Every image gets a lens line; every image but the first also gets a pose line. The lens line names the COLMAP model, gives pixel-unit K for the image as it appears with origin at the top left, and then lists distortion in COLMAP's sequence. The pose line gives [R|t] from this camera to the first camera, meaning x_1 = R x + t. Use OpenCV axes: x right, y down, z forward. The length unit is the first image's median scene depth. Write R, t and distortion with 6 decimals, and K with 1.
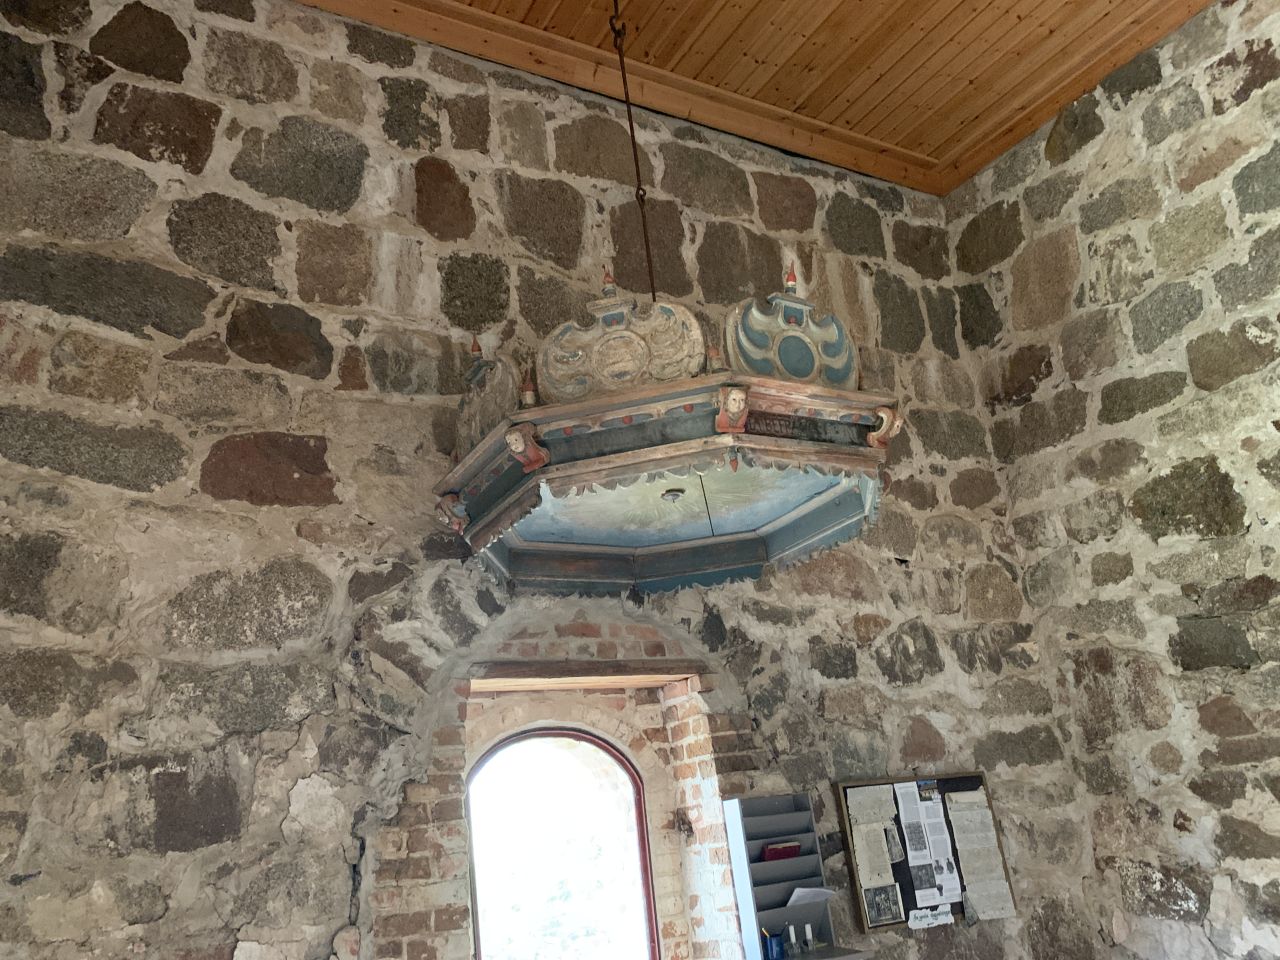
lens RADIAL K [[965.3, 0, 639.8], [0, 965.3, 452.2], [0, 0, 1]] dist [0.027713, -0.059486]
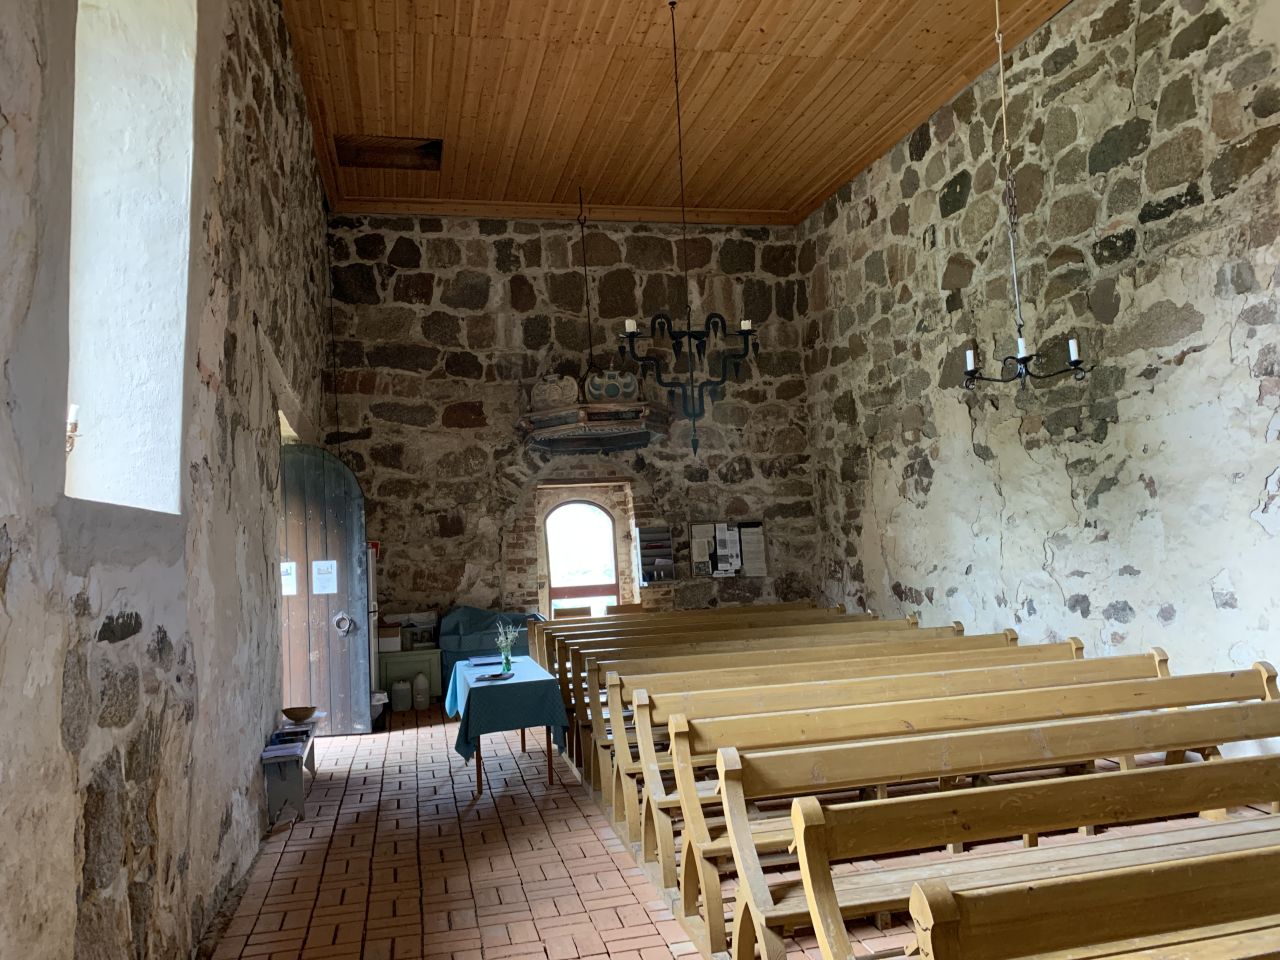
lens RADIAL K [[965.3, 0, 639.8], [0, 965.3, 452.2], [0, 0, 1]] dist [0.027713, -0.059486]
pose [[0.963675, 0.003551, -0.267053, 0.744064], [0.065454, 0.966278, 0.249045, -0.466144], [0.258931, -0.257478, 0.930946, -1.311935]]
